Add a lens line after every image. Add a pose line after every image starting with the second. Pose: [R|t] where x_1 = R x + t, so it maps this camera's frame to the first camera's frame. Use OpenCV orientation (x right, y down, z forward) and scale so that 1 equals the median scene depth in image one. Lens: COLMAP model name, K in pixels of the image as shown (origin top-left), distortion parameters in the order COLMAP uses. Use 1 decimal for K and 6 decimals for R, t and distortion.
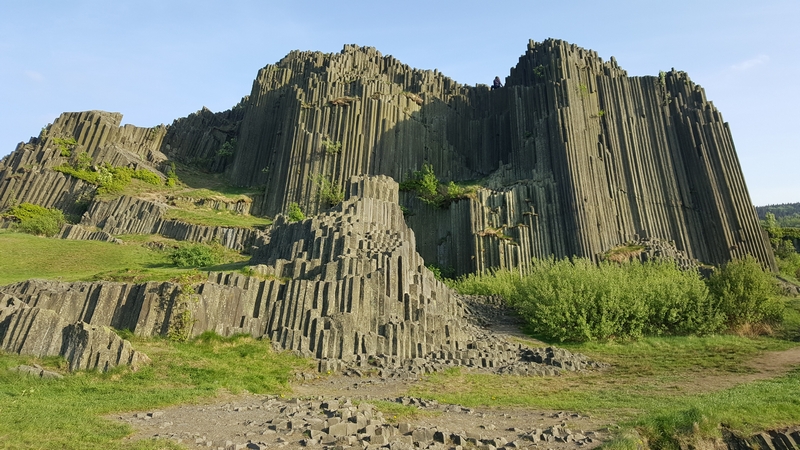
lens RADIAL K [[622.0, 0, 384.0], [0, 622.0, 241.6], [0, 0, 1]] dist [0.063554, -0.044226]
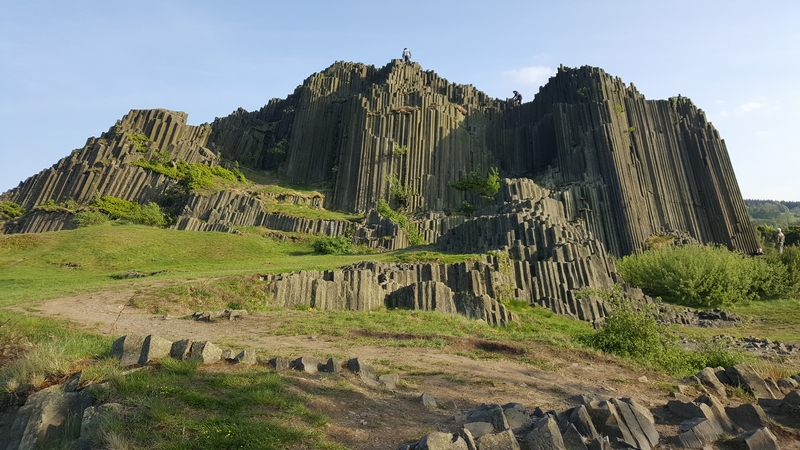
lens RADIAL K [[587.9, 0, 390.6], [0, 587.9, 239.7], [0, 0, 1]] dist [0.060896, -0.046718]
pose [[0.983329, -0.002676, 0.181813, -0.291606], [0.001026, 0.999957, 0.009169, 0.002796], [-0.181830, -0.008830, 0.983290, -0.059951]]
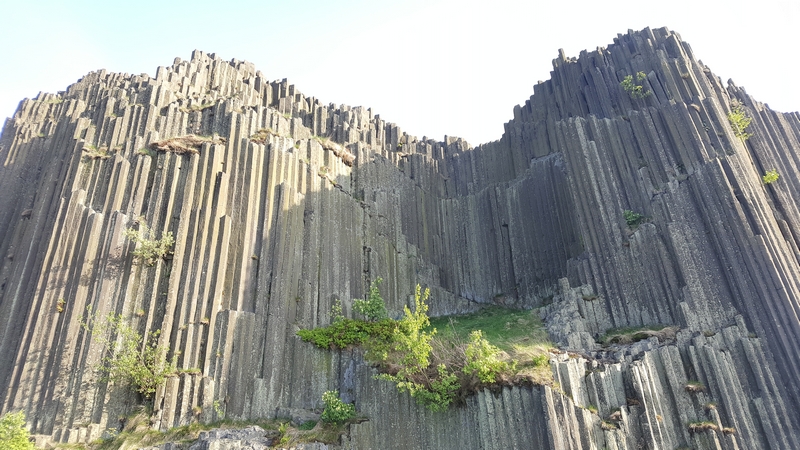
lens RADIAL K [[585.7, 0, 402.9], [0, 585.7, 234.3], [0, 0, 1]] dist [0.040029, -0.106582]
pose [[0.964888, 0.013197, 0.262330, -0.024382], [0.035315, 0.983150, -0.179355, -0.082449], [-0.260277, 0.182322, 0.948164, 0.580589]]
